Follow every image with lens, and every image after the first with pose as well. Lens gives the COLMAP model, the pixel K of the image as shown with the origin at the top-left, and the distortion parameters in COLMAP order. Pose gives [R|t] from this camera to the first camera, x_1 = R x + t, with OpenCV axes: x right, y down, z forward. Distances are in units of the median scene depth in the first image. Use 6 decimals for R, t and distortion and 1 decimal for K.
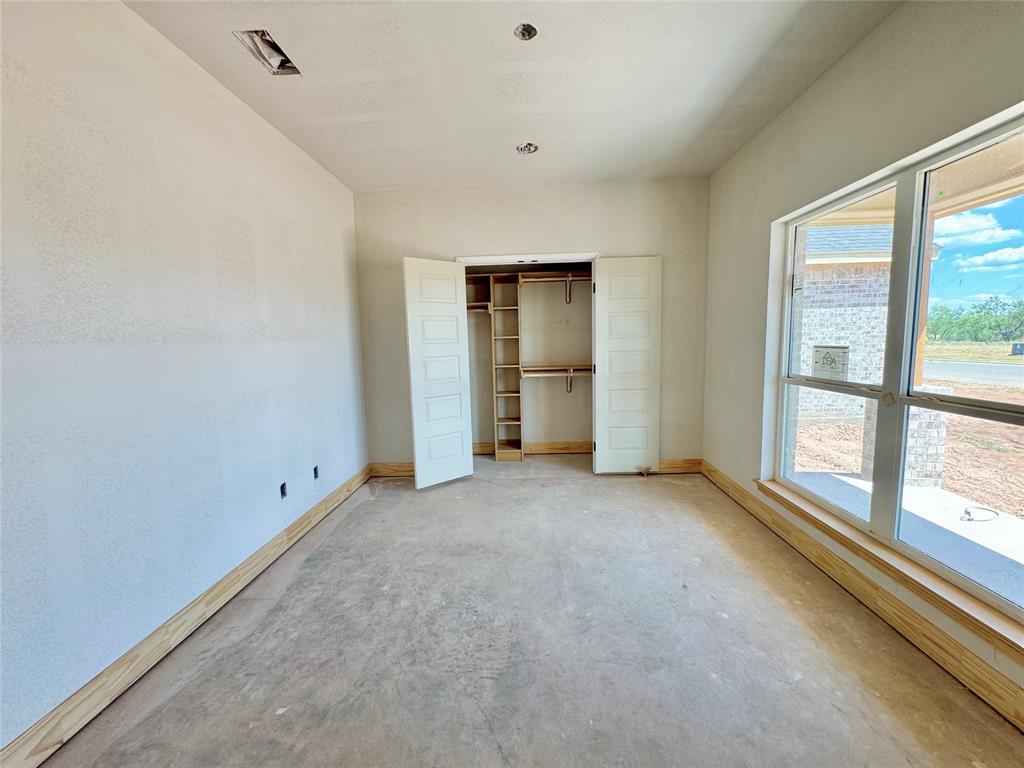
lens RADIAL K [[412.9, 0, 512.0], [0, 412.9, 384.0], [0, 0, 1]] dist [-0.003575, 0.000149]
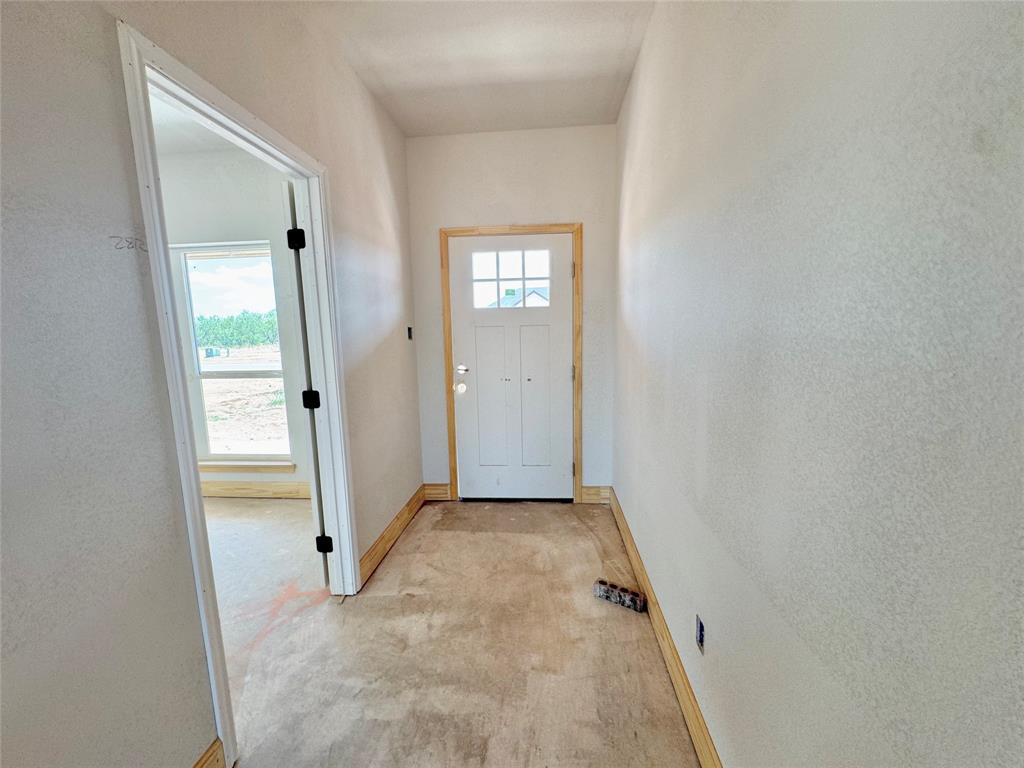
lens RADIAL K [[412.9, 0, 512.0], [0, 412.9, 384.0], [0, 0, 1]] dist [-0.003575, 0.000149]
pose [[0.046698, -0.113823, 0.992403, -0.846295], [0.134210, 0.985194, 0.106681, 0.066174], [-0.989852, 0.128209, 0.061282, -0.514415]]
